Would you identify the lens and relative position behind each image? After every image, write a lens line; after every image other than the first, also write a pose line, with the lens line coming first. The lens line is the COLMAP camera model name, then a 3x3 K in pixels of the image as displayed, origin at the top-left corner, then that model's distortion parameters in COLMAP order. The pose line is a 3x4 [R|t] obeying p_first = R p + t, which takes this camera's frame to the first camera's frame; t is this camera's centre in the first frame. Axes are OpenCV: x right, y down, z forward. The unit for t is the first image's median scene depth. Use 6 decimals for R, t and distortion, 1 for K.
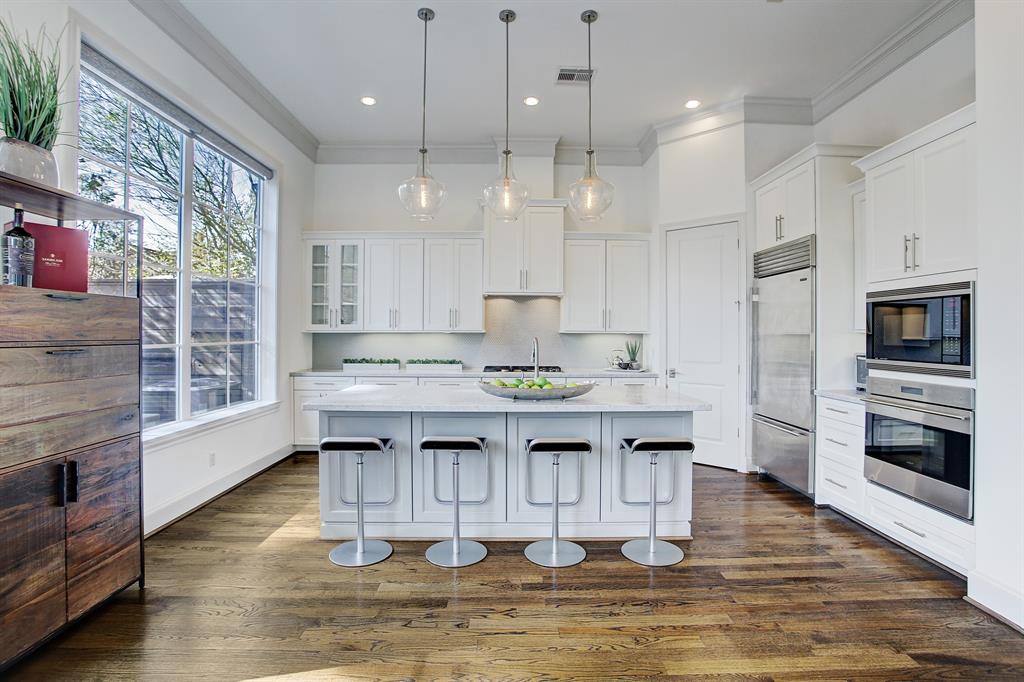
lens RADIAL K [[492.6, 0, 519.4], [0, 492.6, 332.8], [0, 0, 1]] dist [-0.082539, 0.030366]
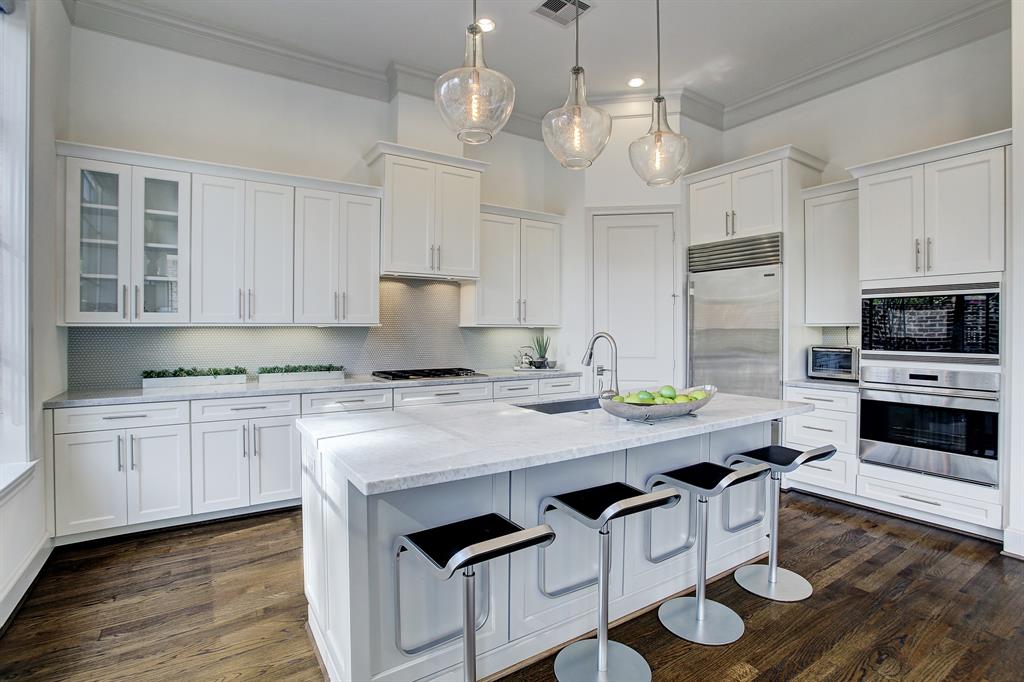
lens RADIAL K [[492.6, 0, 519.4], [0, 492.6, 332.8], [0, 0, 1]] dist [-0.082539, 0.030366]
pose [[0.846618, -0.006776, 0.532157, -0.309683], [0.000910, 0.999936, 0.011285, 0.001158], [-0.532200, -0.009070, 0.846570, 0.297757]]
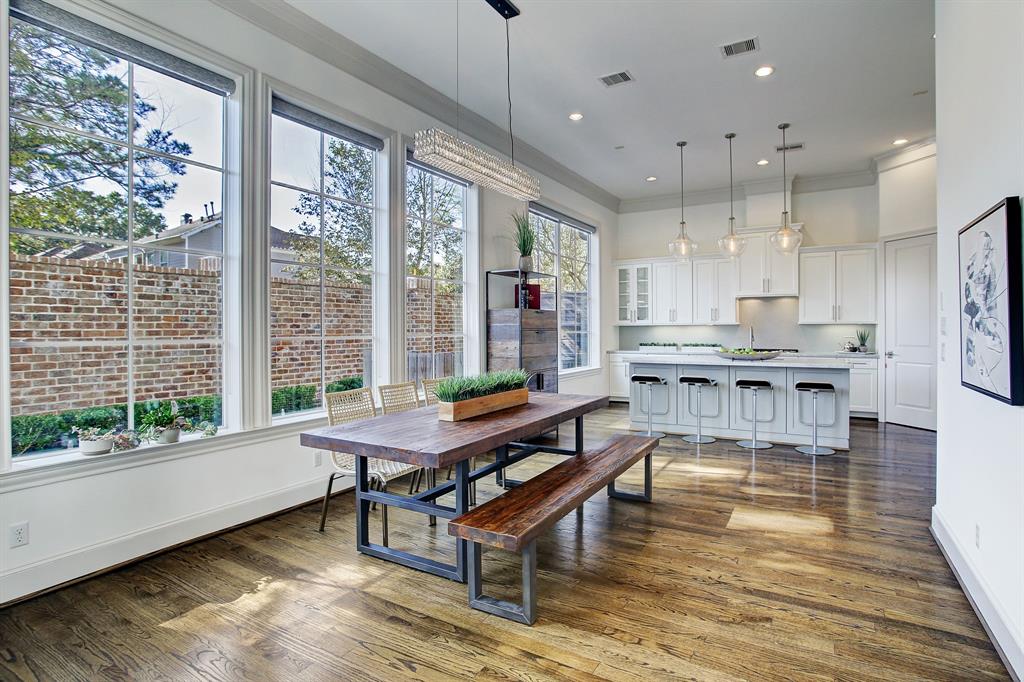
lens RADIAL K [[541.9, 0, 513.2], [0, 541.9, 330.2], [0, 0, 1]] dist [-0.048257, 0.000033]
pose [[0.843697, -0.006478, -0.536781, 0.230759], [0.008699, 0.999961, 0.001605, 0.008964], [0.536750, -0.006024, 0.843720, -0.690056]]
